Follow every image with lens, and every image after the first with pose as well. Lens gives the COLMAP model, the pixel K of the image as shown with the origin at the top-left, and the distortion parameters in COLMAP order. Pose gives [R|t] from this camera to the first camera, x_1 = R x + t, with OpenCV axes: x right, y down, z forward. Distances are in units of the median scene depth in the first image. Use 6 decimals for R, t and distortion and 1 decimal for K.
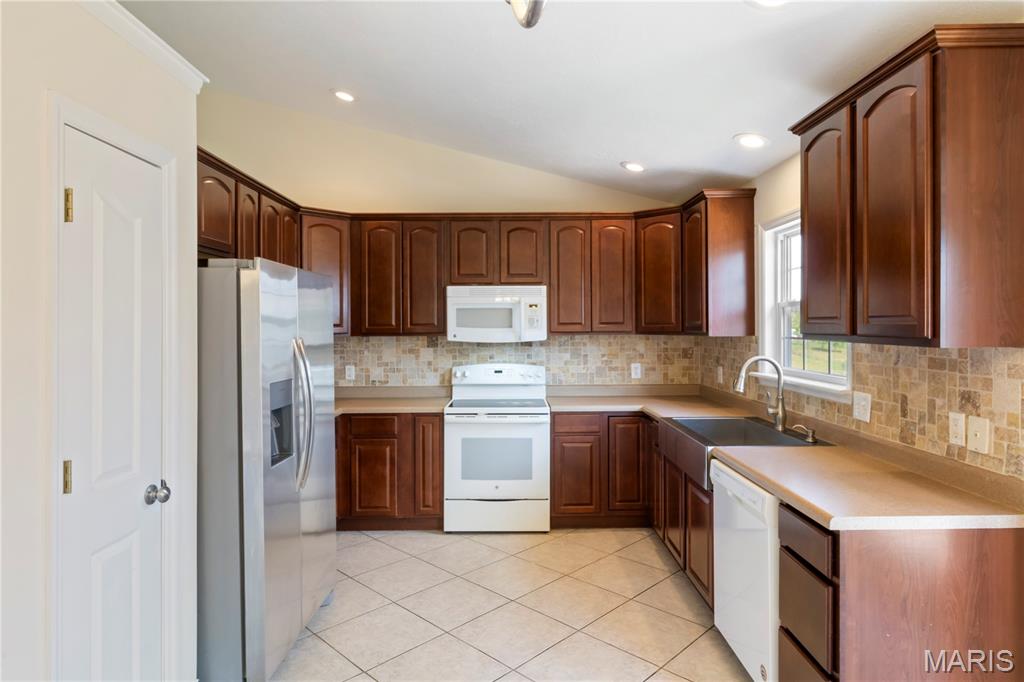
lens RADIAL K [[616.3, 0, 512.7], [0, 616.3, 332.3], [0, 0, 1]] dist [0.000481, -0.000276]
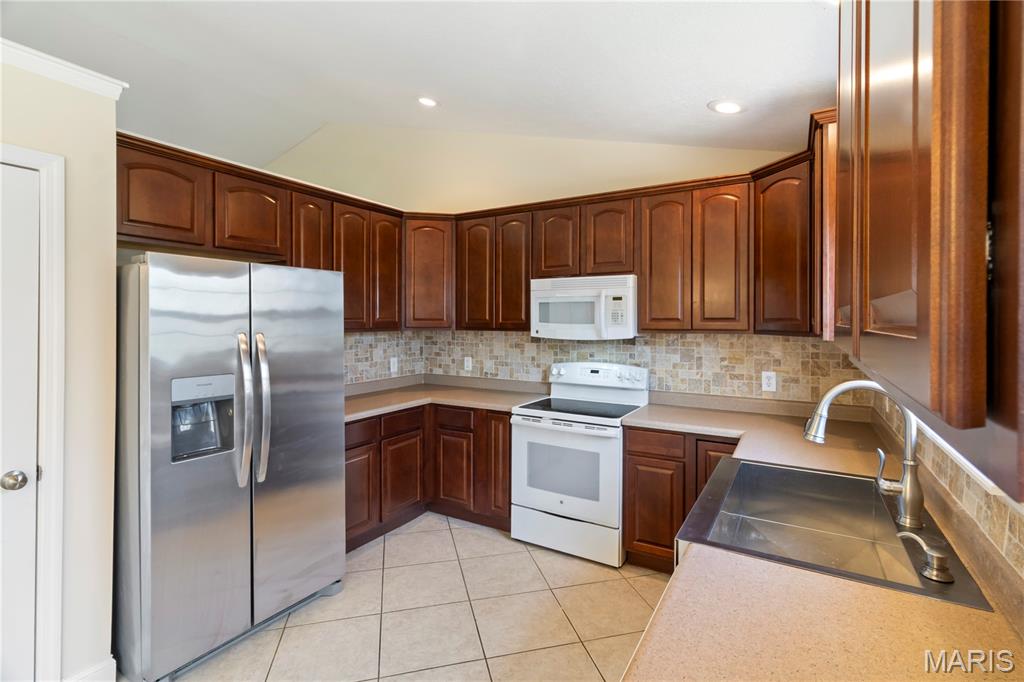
lens RADIAL K [[493.9, 0, 491.7], [0, 493.9, 325.8], [0, 0, 1]] dist [0.005679, -0.000015]
pose [[0.848297, 0.011873, -0.529388, 0.271185], [-0.010701, 0.999929, 0.005278, -0.007098], [0.529413, 0.001188, 0.848363, 0.346576]]
